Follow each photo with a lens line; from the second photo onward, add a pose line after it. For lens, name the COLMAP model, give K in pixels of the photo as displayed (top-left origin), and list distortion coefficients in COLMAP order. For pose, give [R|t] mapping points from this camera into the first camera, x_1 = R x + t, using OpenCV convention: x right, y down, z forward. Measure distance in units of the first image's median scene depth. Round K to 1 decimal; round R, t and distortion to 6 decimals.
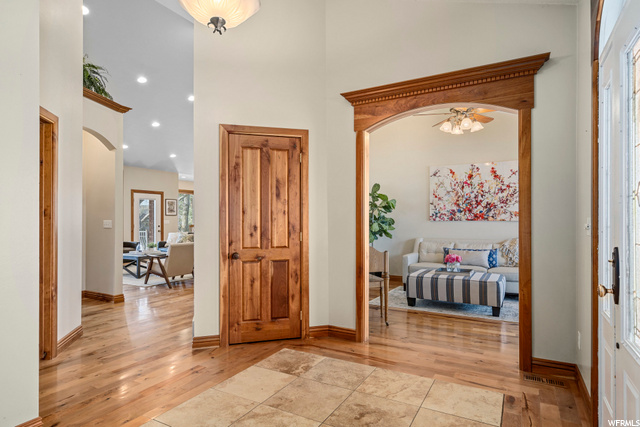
lens RADIAL K [[361.6, 0, 316.5], [0, 361.6, 215.9], [0, 0, 1]] dist [-0.002849, -0.000323]
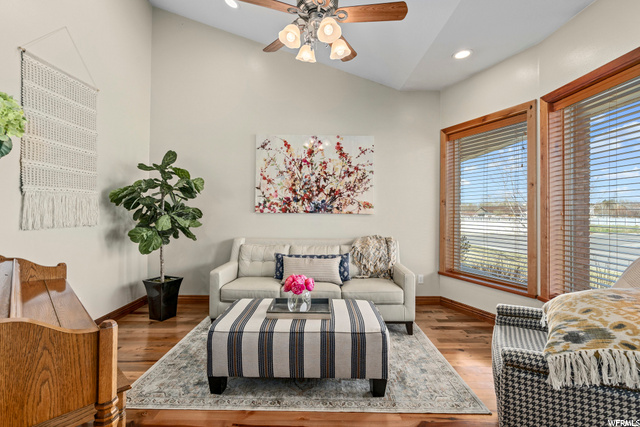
lens RADIAL K [[291.9, 0, 317.5], [0, 291.9, 210.7], [0, 0, 1]] dist [-0.002955, 0.002274]
pose [[0.865399, 0.012474, 0.500929, 0.146238], [-0.016821, 0.999850, 0.004163, 0.005717], [-0.500802, -0.012029, 0.865478, 0.488337]]
